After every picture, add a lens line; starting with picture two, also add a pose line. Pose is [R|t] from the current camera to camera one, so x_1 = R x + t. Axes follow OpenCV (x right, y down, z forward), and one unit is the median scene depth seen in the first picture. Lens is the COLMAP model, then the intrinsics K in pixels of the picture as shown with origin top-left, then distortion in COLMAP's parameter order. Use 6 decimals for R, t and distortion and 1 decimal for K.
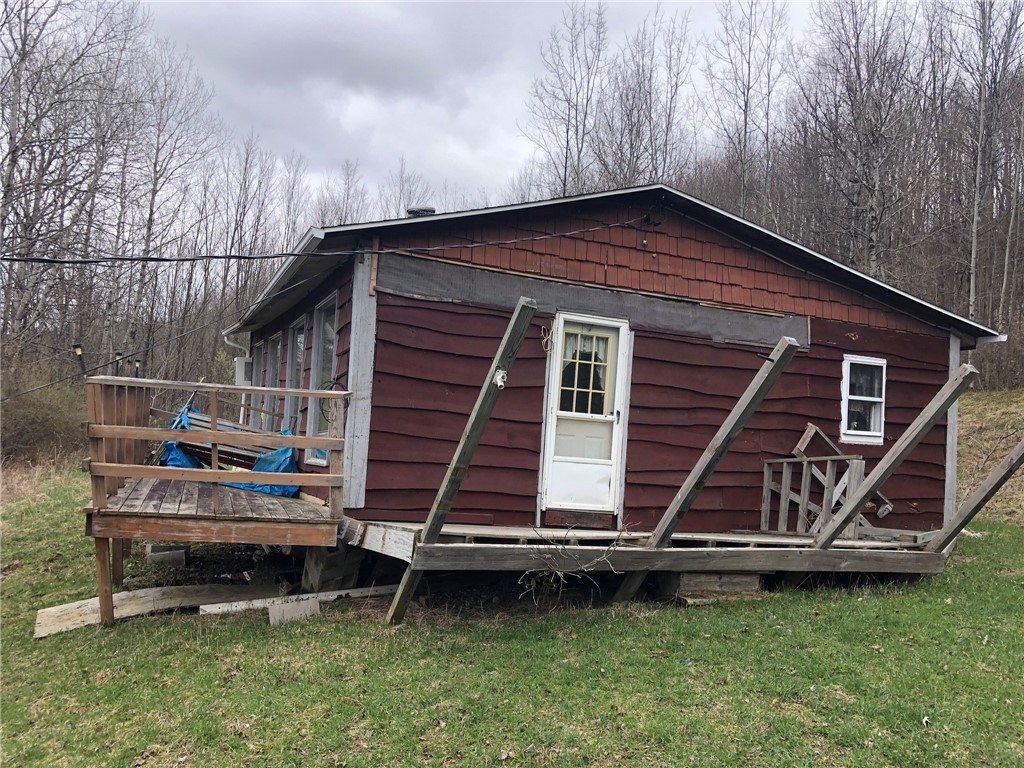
lens RADIAL K [[831.8, 0, 496.9], [0, 831.8, 369.7], [0, 0, 1]] dist [0.017817, -0.001963]
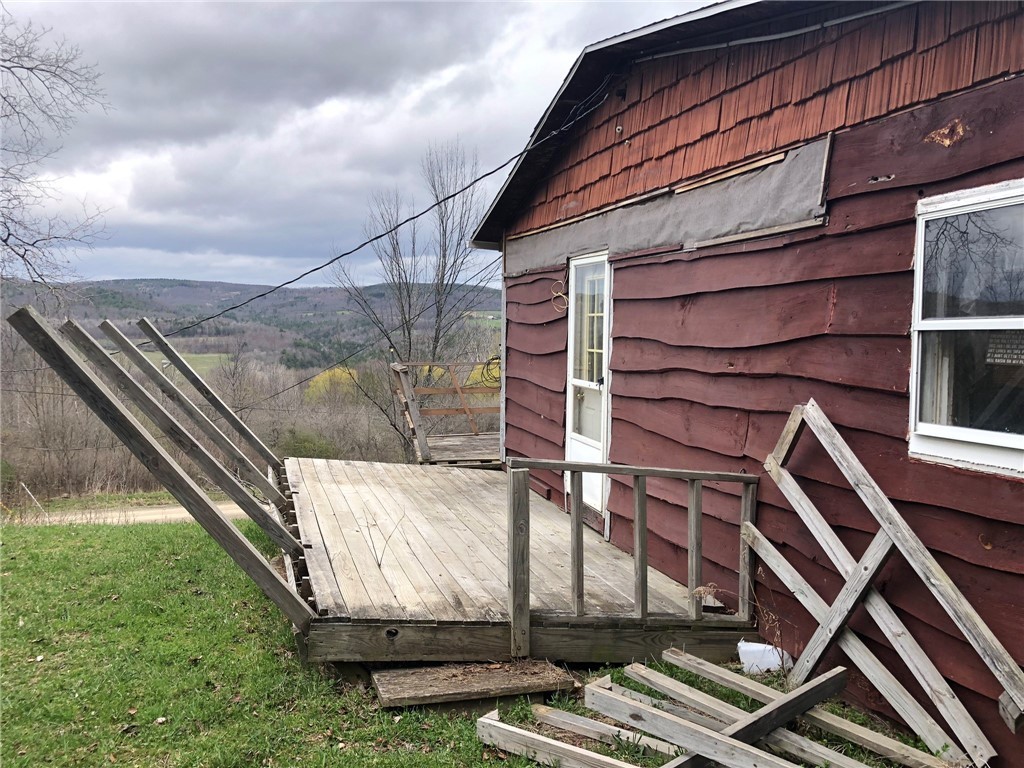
lens RADIAL K [[831.8, 0, 496.9], [0, 831.8, 369.7], [0, 0, 1]] dist [0.017817, -0.001963]
pose [[-0.112919, -0.017388, -0.993452, 0.778564], [0.066532, 0.997471, -0.025020, 0.048052], [0.991374, -0.068921, -0.111477, 0.866005]]
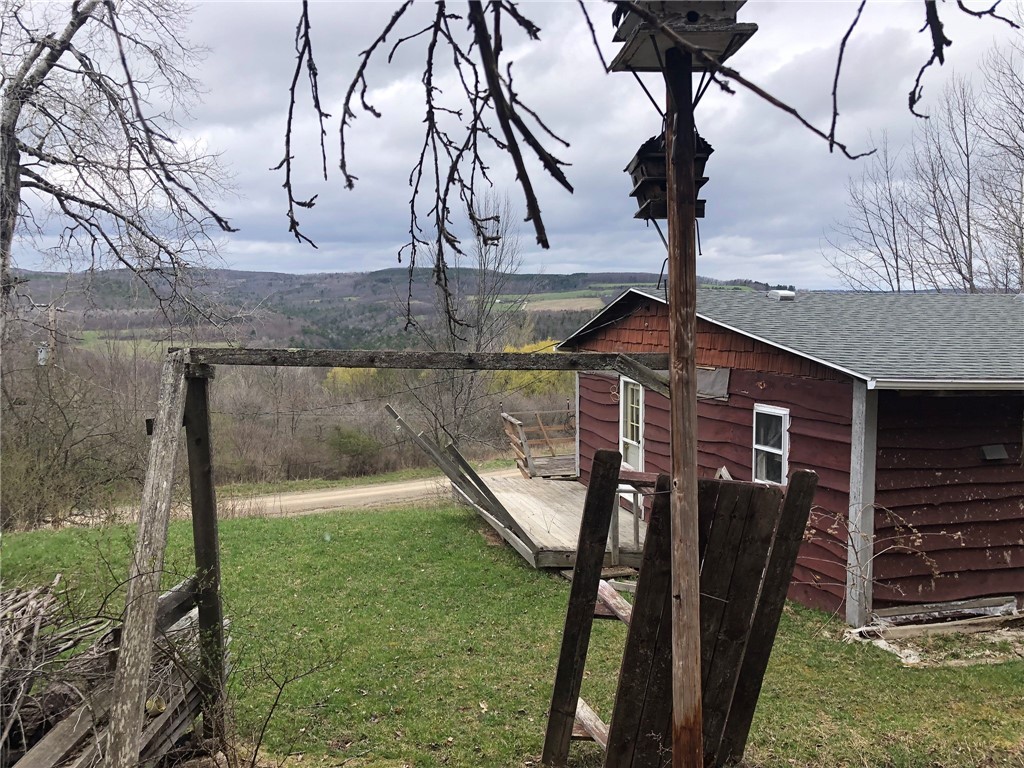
lens RADIAL K [[855.0, 0, 496.9], [0, 855.0, 374.8], [0, 0, 1]] dist [0.039721, -0.055389]
pose [[-0.119186, 0.013748, -0.992777, 1.486244], [0.082867, 0.996553, 0.003852, -0.082789], [0.989408, -0.081810, -0.119915, 0.823225]]
